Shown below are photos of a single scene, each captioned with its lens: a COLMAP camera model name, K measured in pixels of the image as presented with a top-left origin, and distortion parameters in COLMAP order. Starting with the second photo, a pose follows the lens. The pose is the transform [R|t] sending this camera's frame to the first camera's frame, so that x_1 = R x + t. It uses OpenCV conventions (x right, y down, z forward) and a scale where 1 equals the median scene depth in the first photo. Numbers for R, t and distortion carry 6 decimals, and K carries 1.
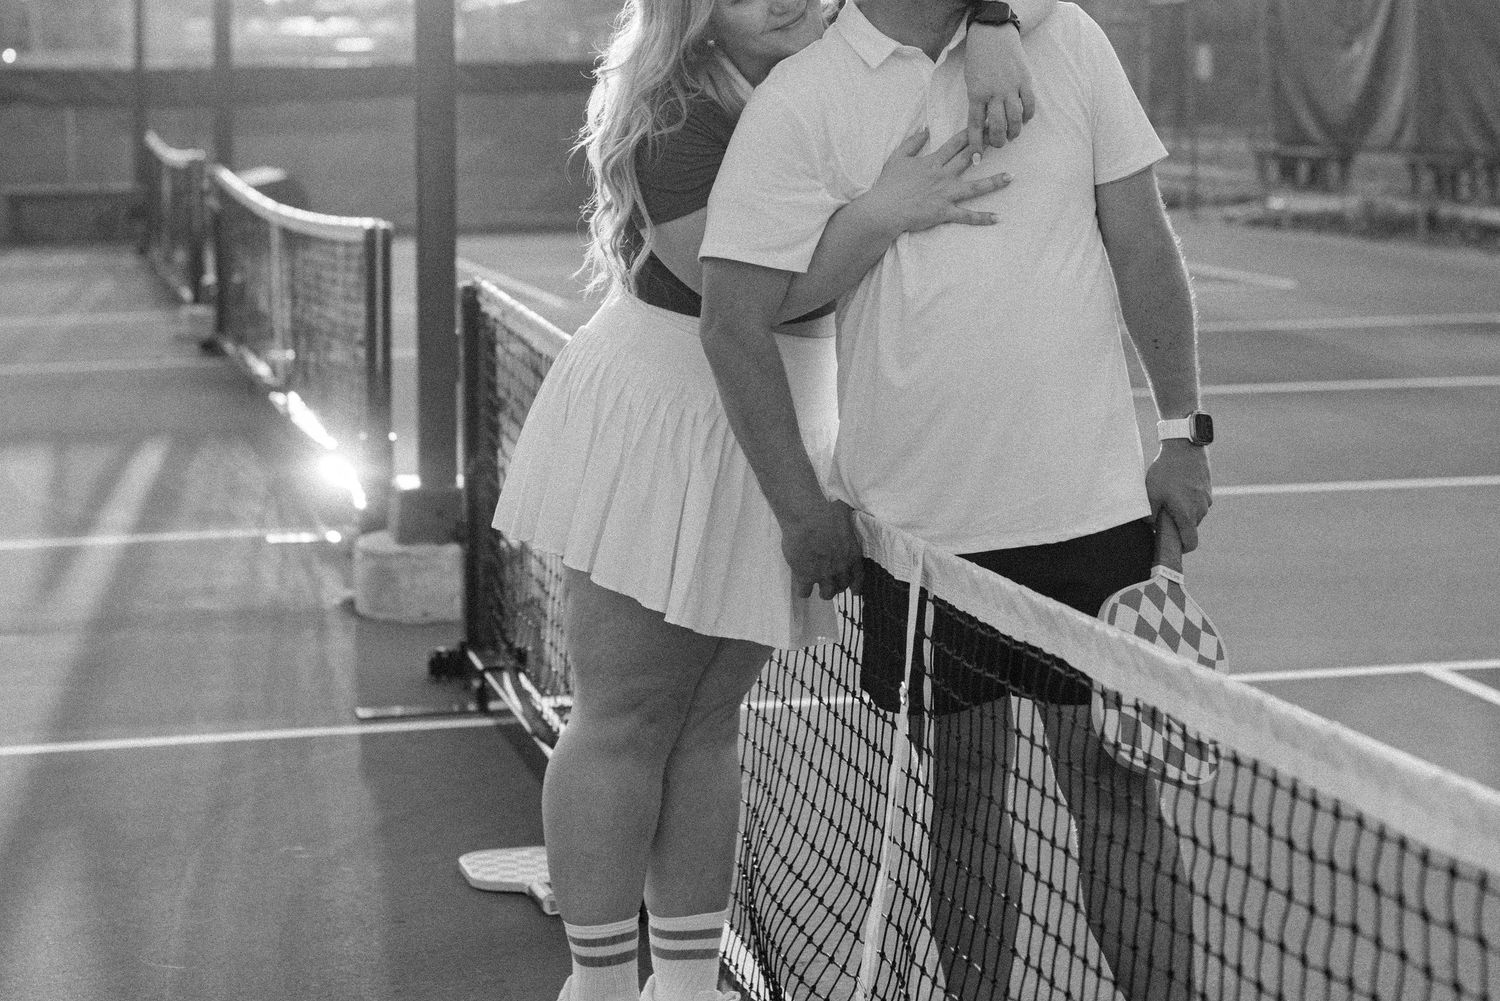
lens RADIAL K [[2224.3, 0, 825.5], [0, 2224.3, 546.4], [0, 0, 1]] dist [-0.020617, 0.102459]
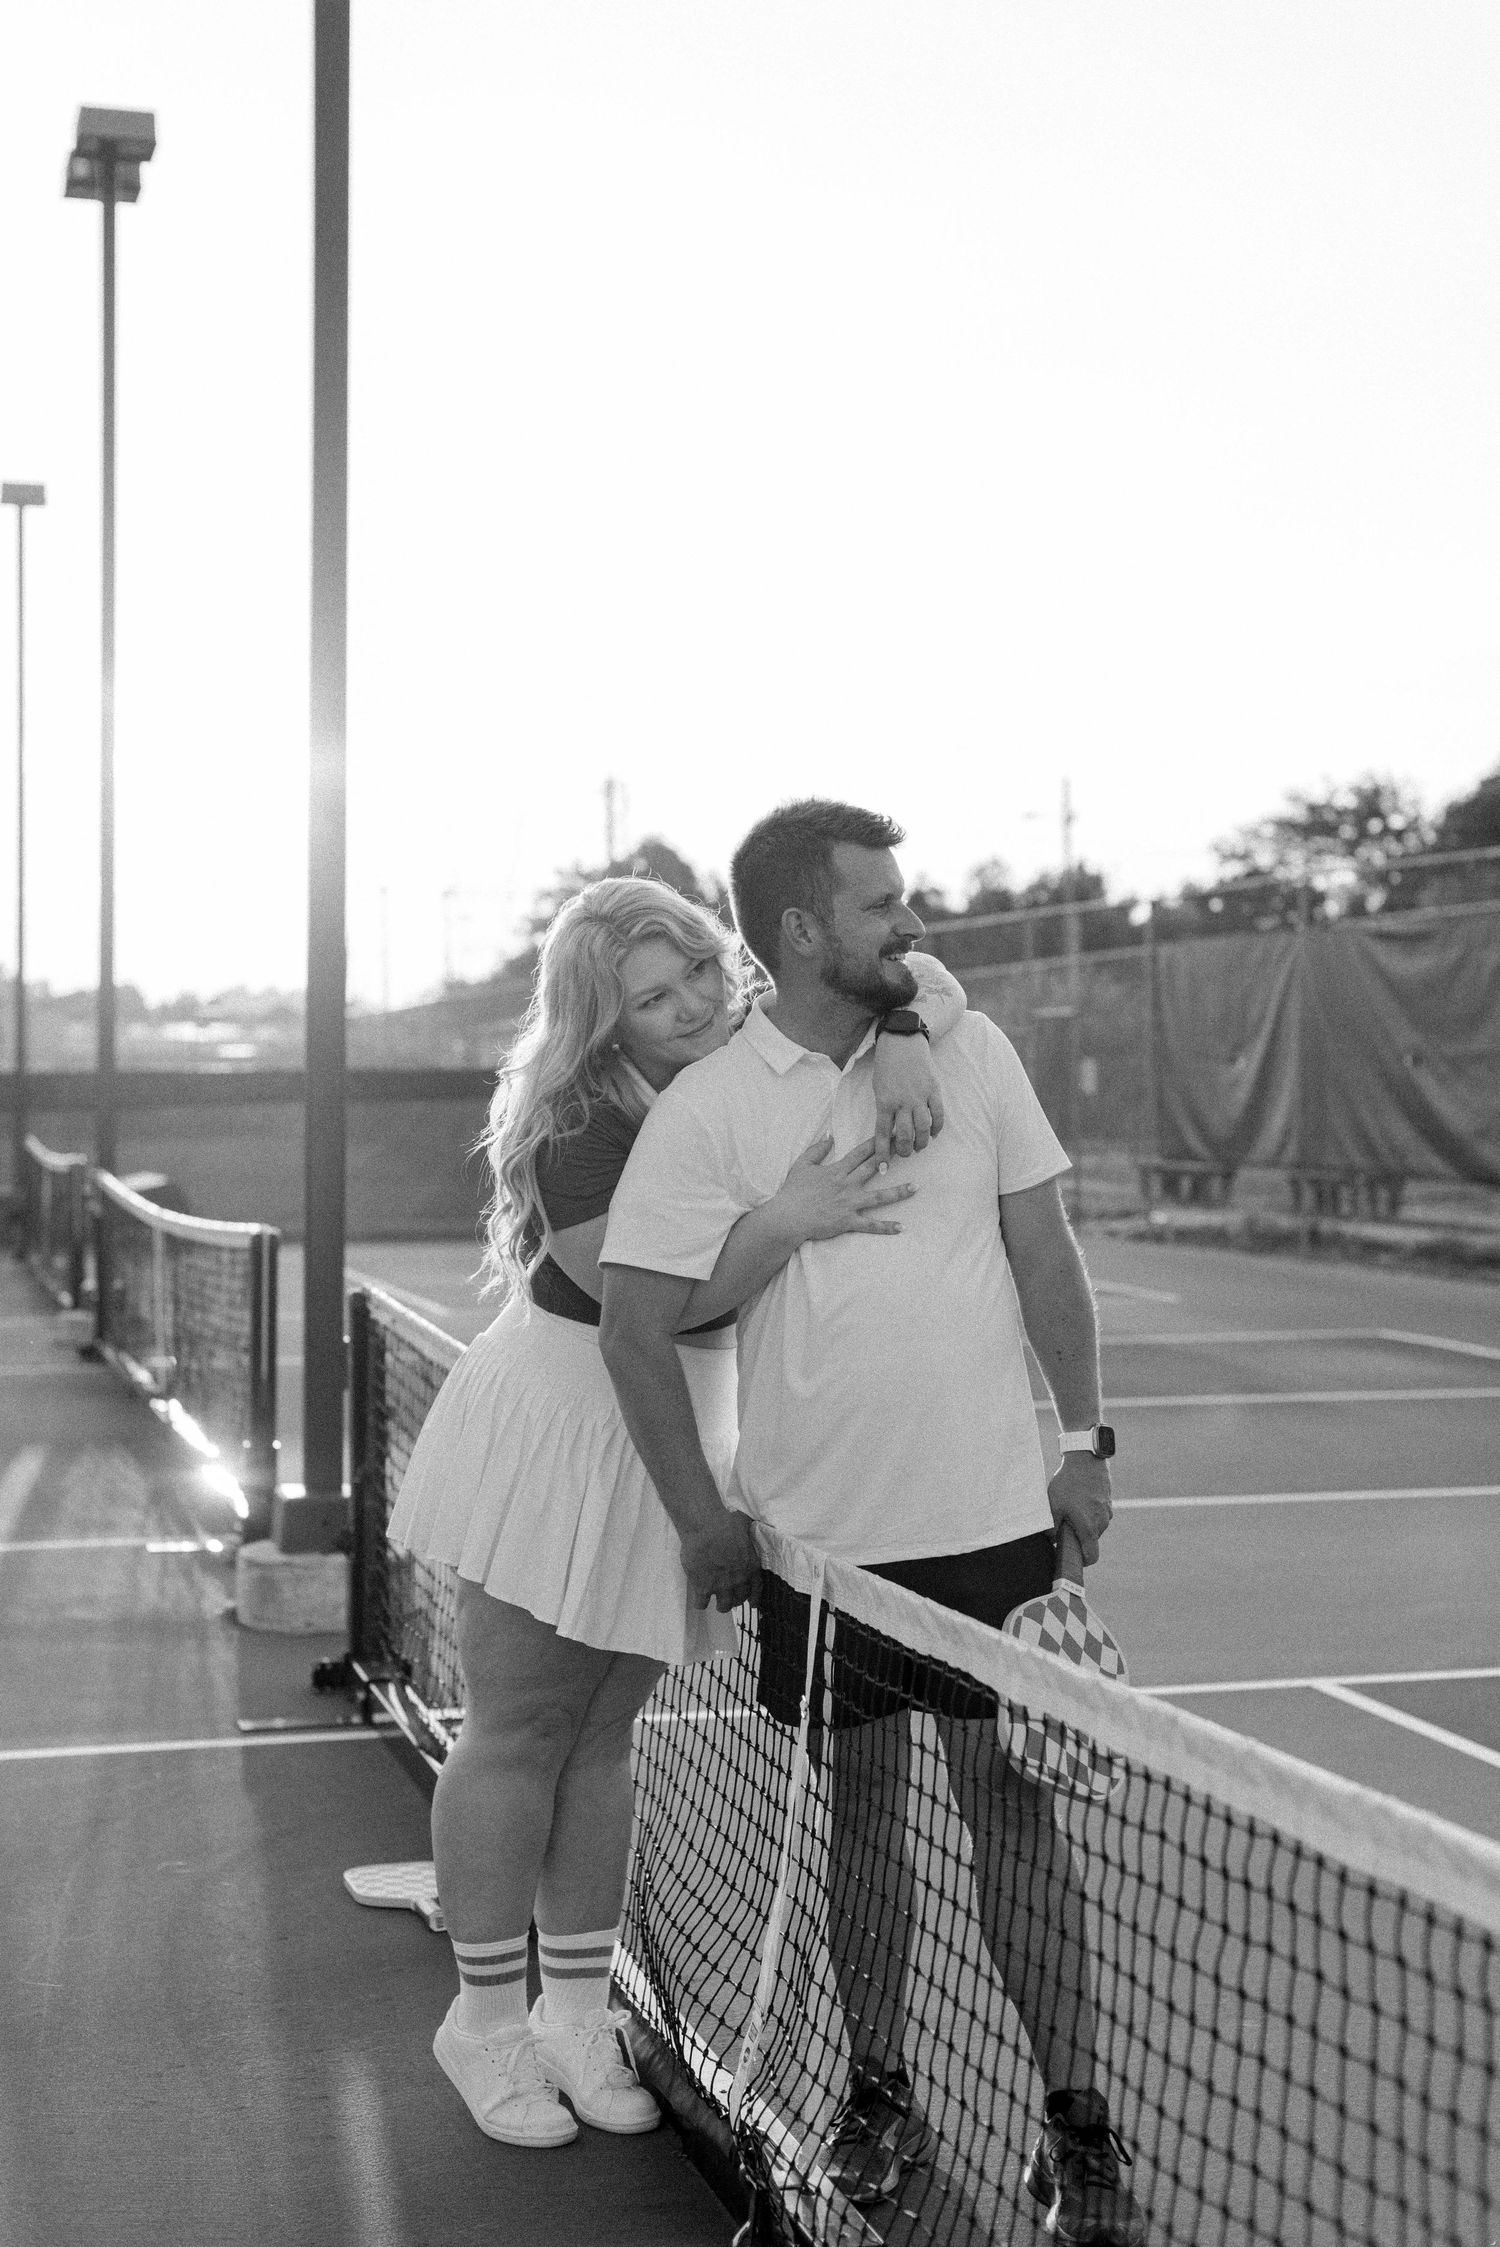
lens RADIAL K [[3332.0, 0, 706.8], [0, 3332.0, 1127.8], [0, 0, 1]] dist [-0.020617, 0.102459]
pose [[0.999945, 0.005667, -0.008770, 0.004339], [-0.007320, 0.979434, -0.201631, 0.111117], [0.007446, 0.201685, 0.979422, -0.465581]]
